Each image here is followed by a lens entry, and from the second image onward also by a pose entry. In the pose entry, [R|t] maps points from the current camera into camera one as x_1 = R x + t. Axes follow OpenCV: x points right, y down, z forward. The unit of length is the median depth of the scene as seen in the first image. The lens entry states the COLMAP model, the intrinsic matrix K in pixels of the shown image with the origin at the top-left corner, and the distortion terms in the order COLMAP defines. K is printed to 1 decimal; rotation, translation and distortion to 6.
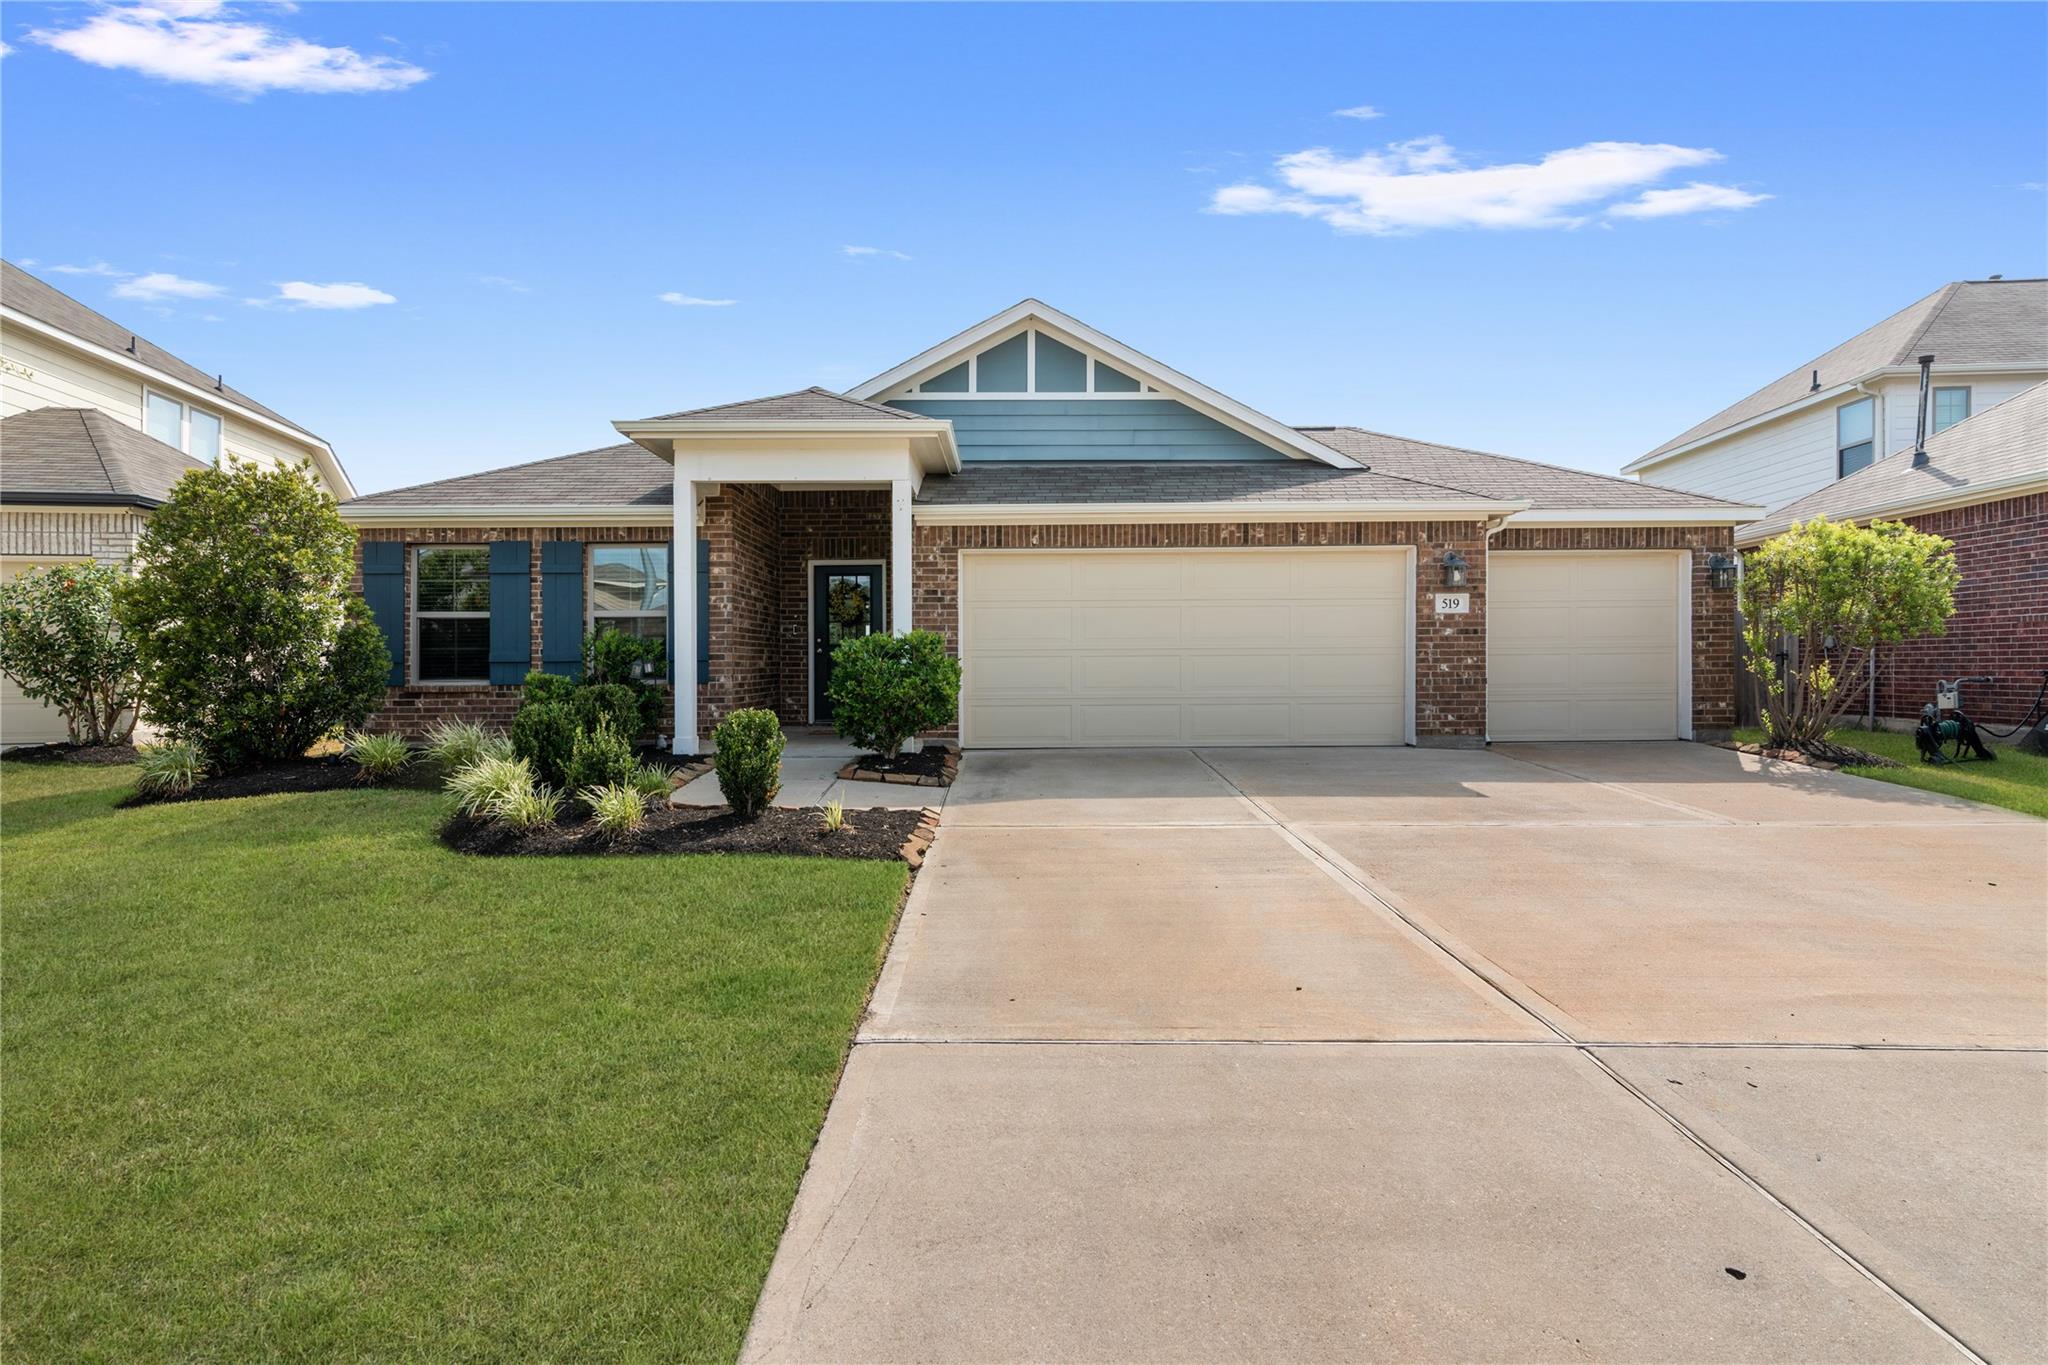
lens RADIAL K [[1047.8, 0, 1019.4], [0, 1047.8, 663.8], [0, 0, 1]] dist [0.012866, -0.001183]
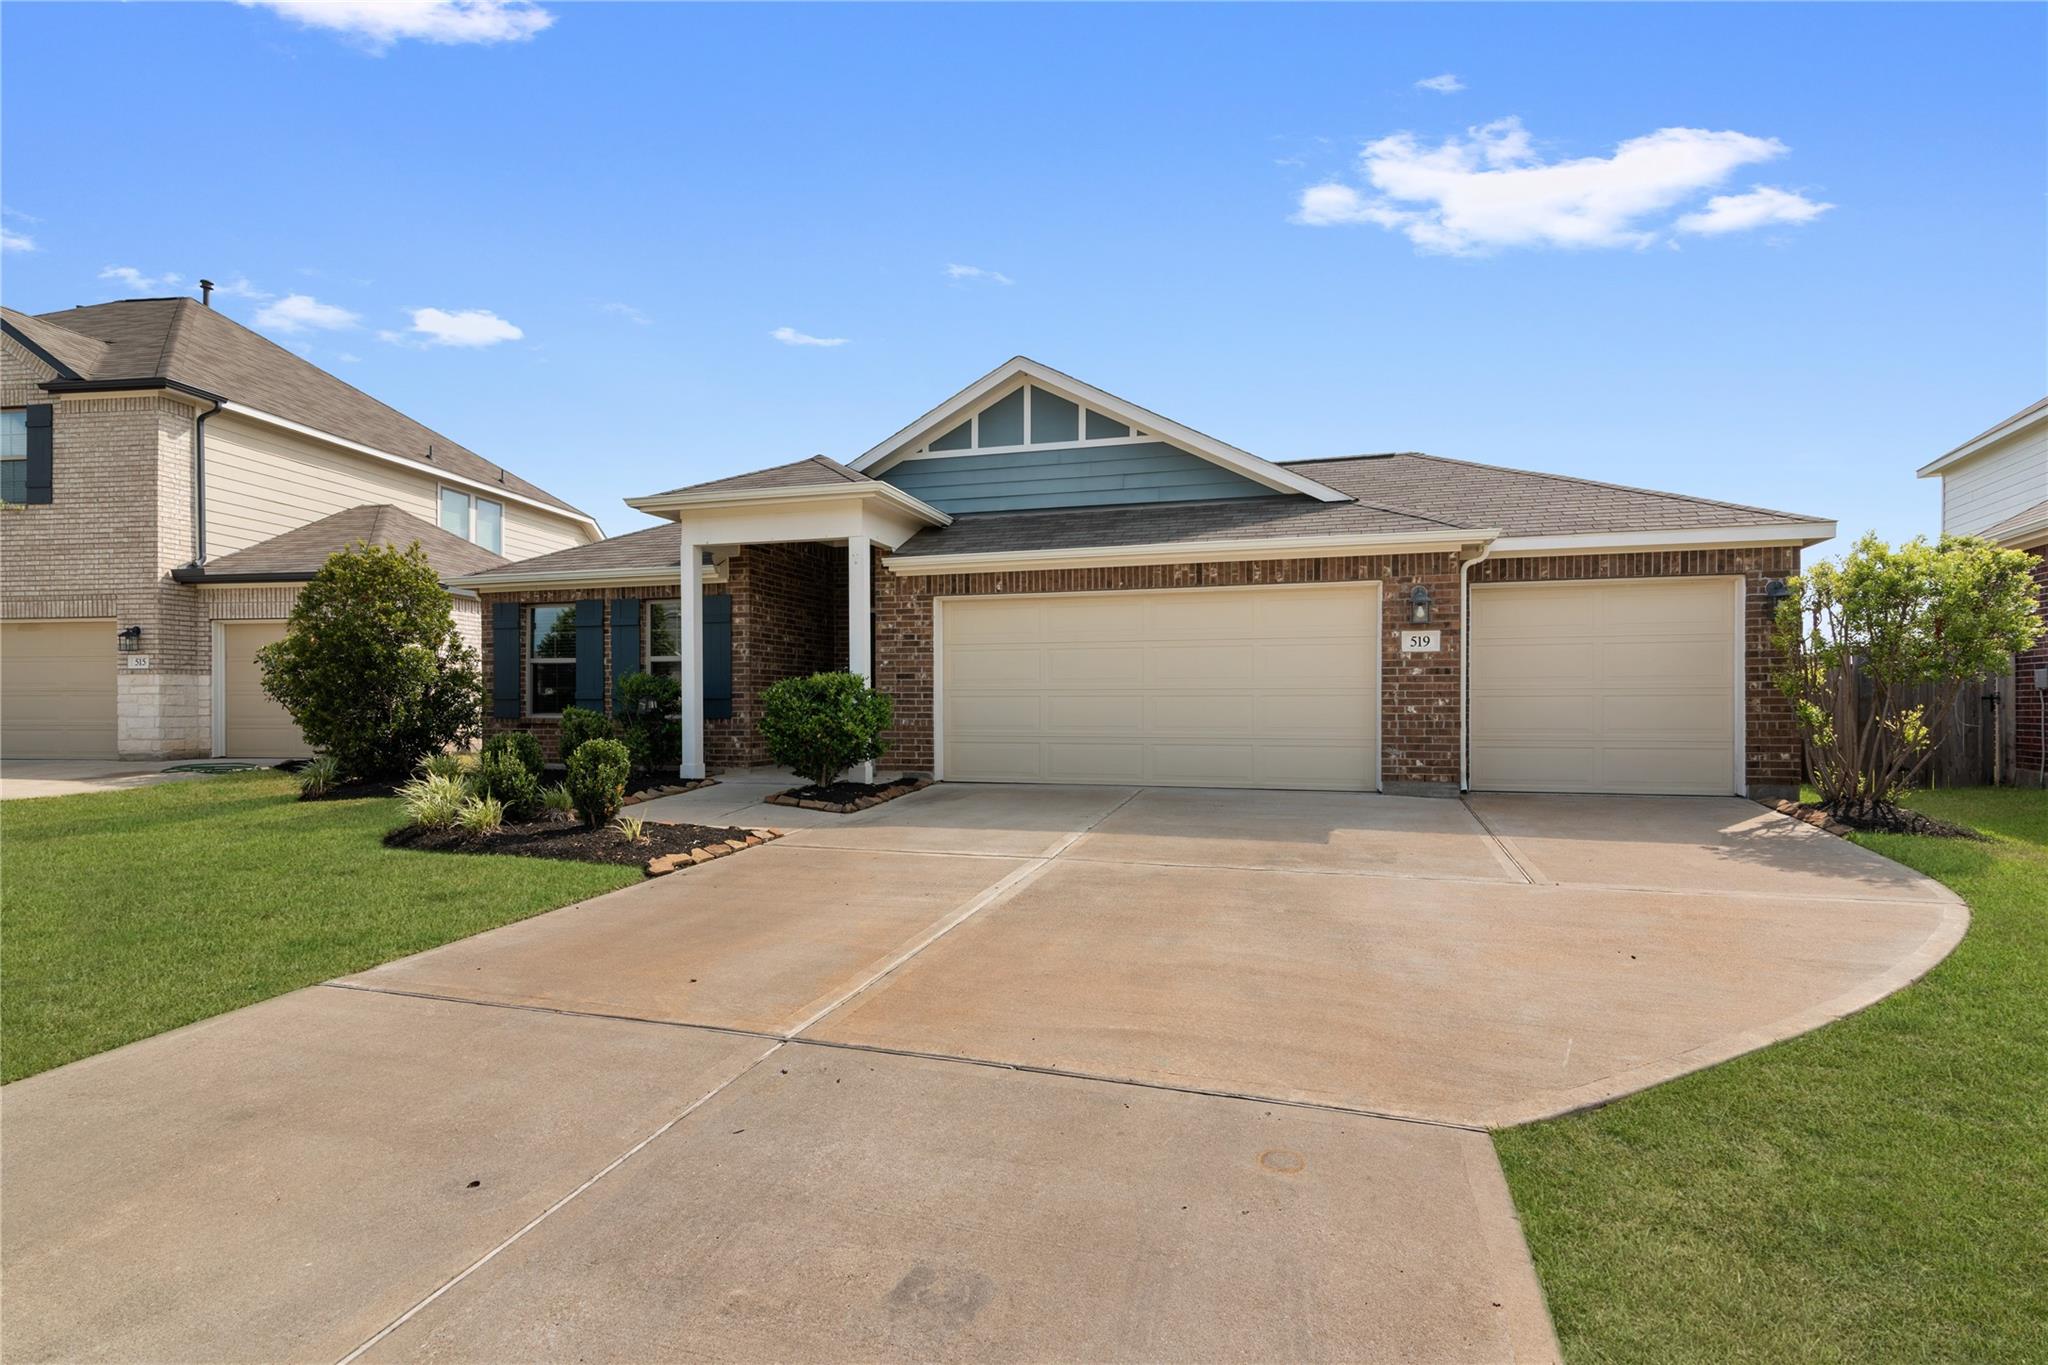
lens RADIAL K [[1047.8, 0, 1012.4], [0, 1047.8, 696.6], [0, 0, 1]] dist [0.012866, -0.001183]
pose [[0.951013, 0.003902, -0.309127, 0.354323], [-0.005580, 0.999974, -0.004544, -0.001850], [0.309101, 0.006046, 0.951010, -0.002448]]
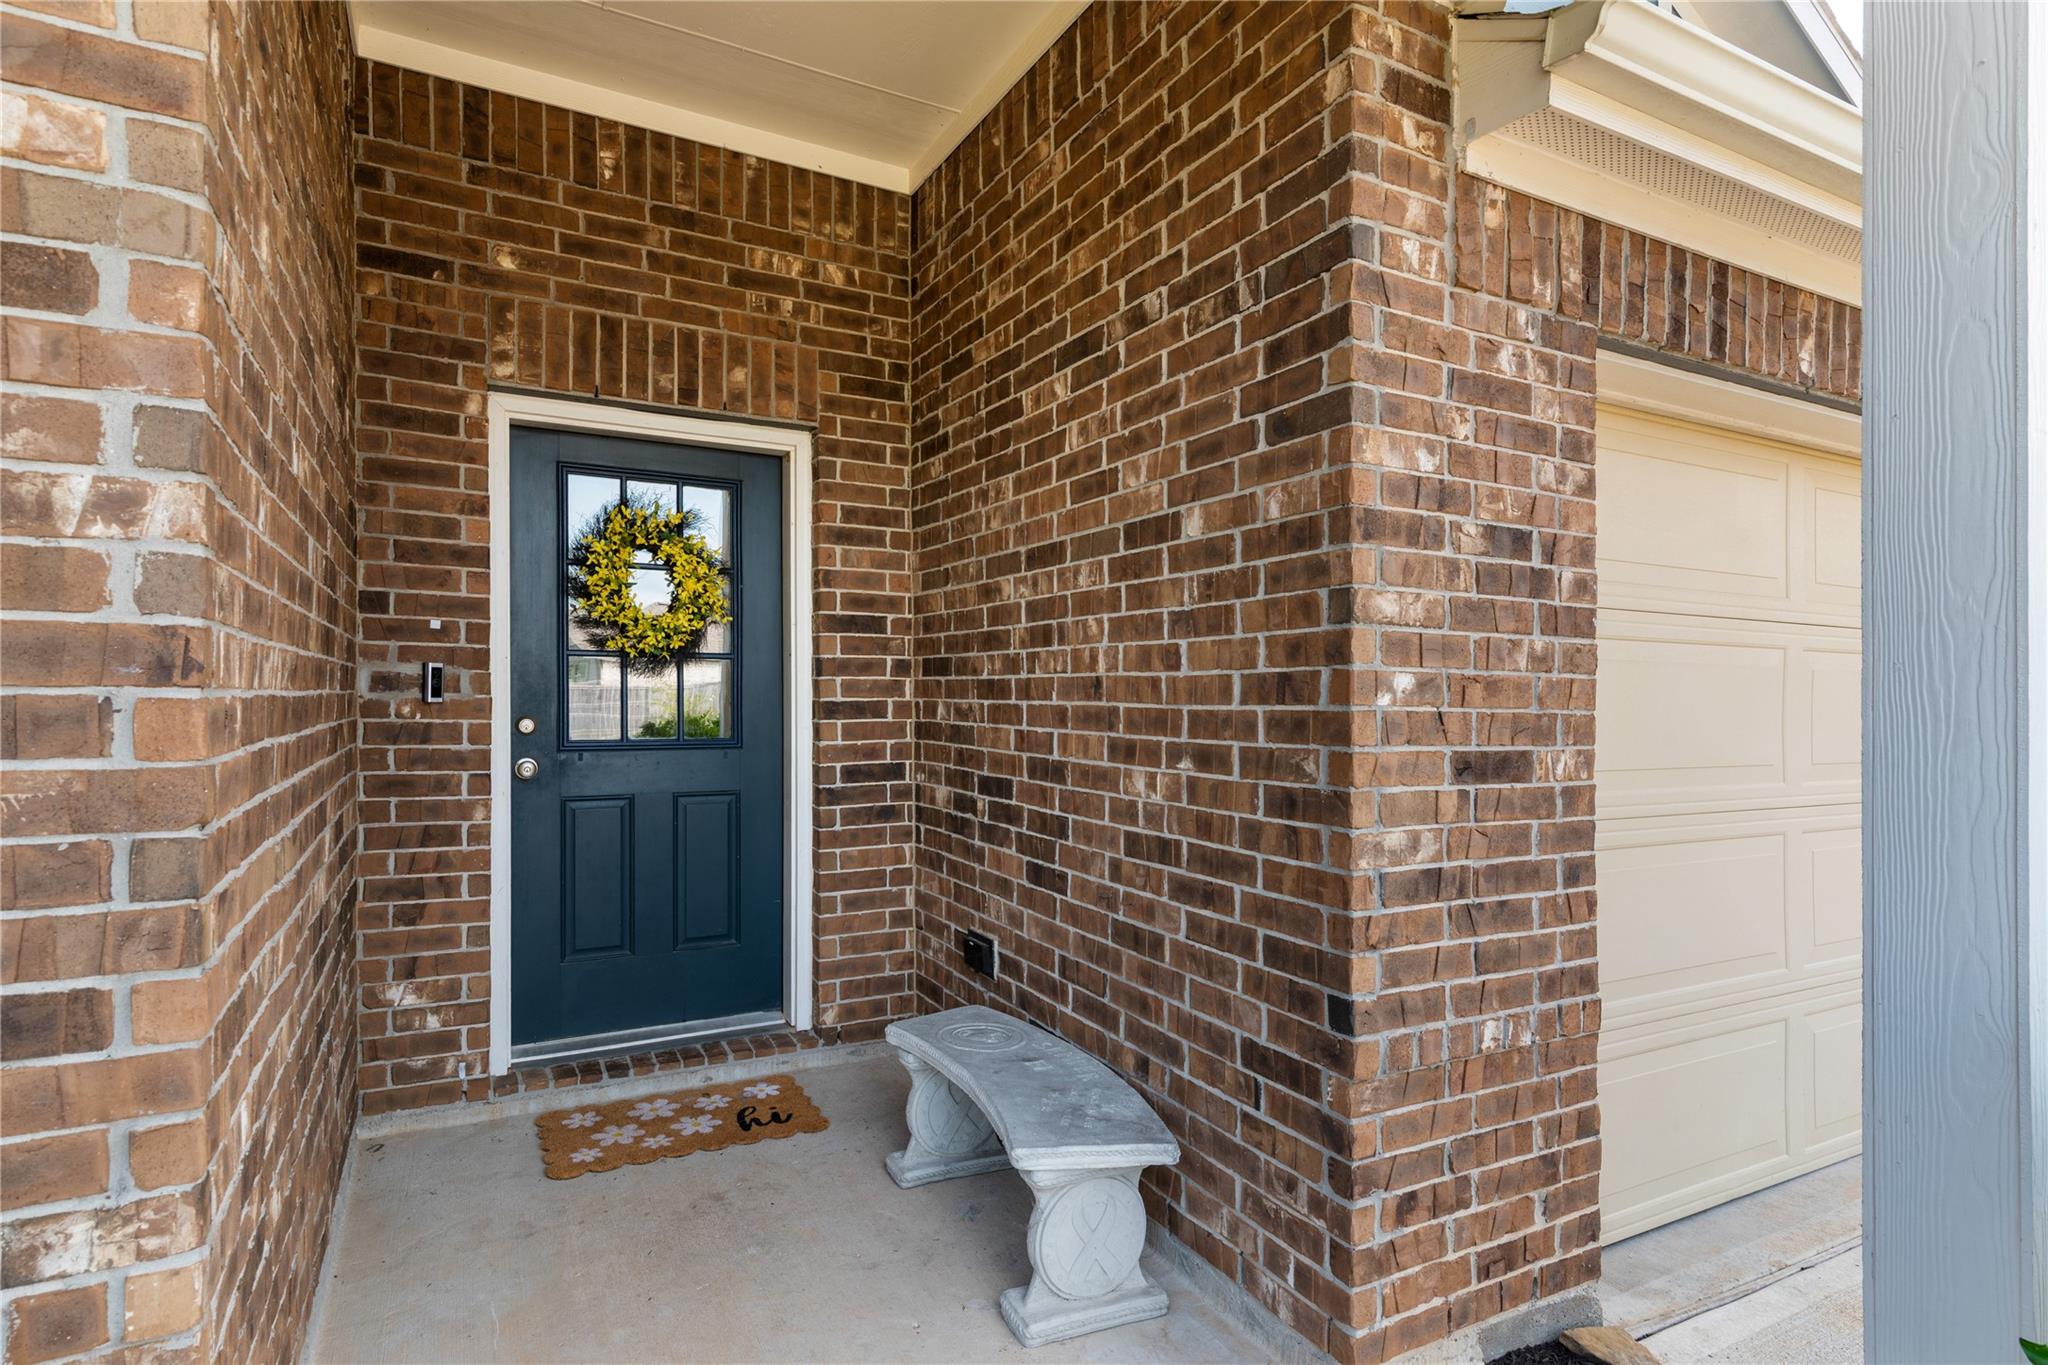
lens RADIAL K [[1066.3, 0, 1018.7], [0, 1066.3, 713.1], [0, 0, 1]] dist [0.021378, 0.000108]
pose [[0.877733, 0.011115, 0.479021, -0.254590], [-0.019982, 0.999710, 0.013417, -0.037799], [-0.478733, -0.021349, 0.877701, 0.869477]]
